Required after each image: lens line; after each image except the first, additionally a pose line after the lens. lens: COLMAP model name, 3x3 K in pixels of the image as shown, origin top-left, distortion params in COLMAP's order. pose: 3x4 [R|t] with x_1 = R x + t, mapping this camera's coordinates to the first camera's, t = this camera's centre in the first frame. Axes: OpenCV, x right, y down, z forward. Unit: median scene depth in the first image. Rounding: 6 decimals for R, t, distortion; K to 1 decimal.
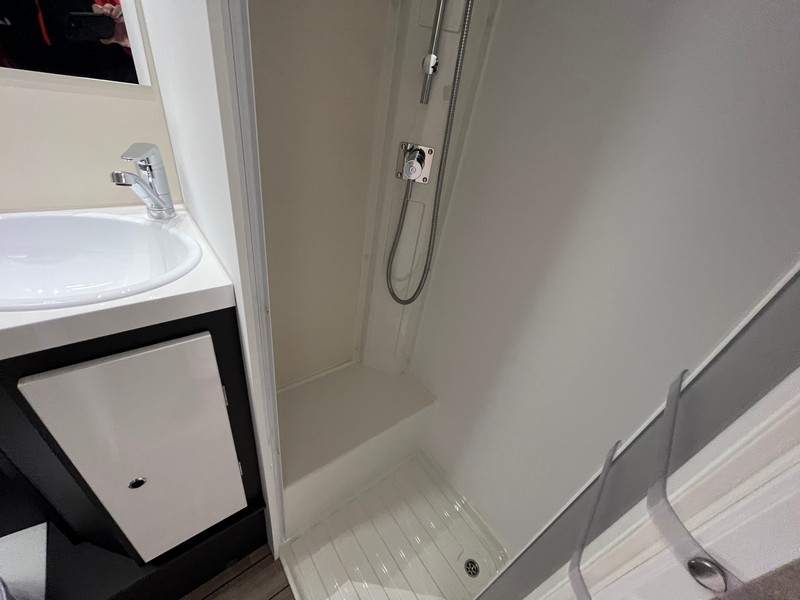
lens RADIAL K [[325.7, 0, 399.9], [0, 325.7, 299.6], [0, 0, 1]] dist [0.001437, 0.000033]
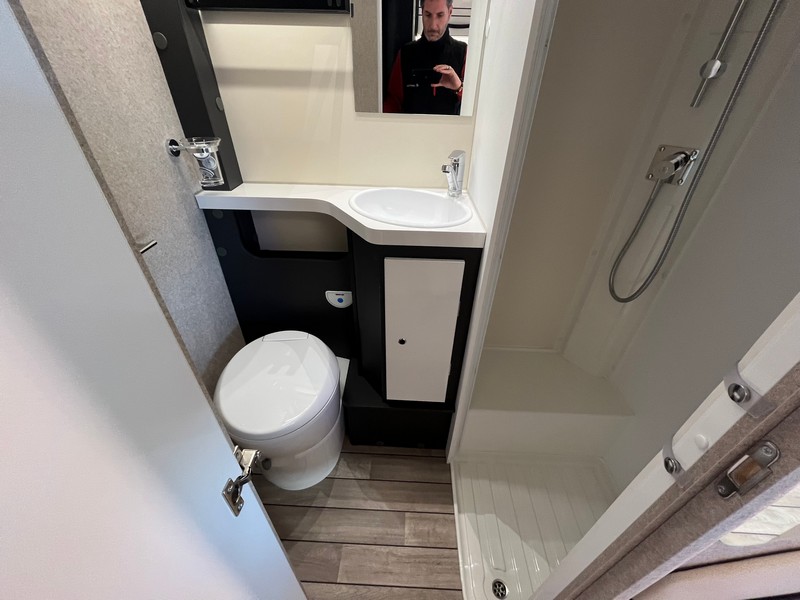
lens RADIAL K [[325.7, 0, 399.6], [0, 325.7, 300.7], [0, 0, 1]] dist [0.001437, 0.000033]
pose [[0.757868, 0.244845, -0.604721, 0.153334], [-0.269192, 0.961681, 0.052009, 0.214648], [0.594283, 0.123370, 0.794738, -0.344794]]
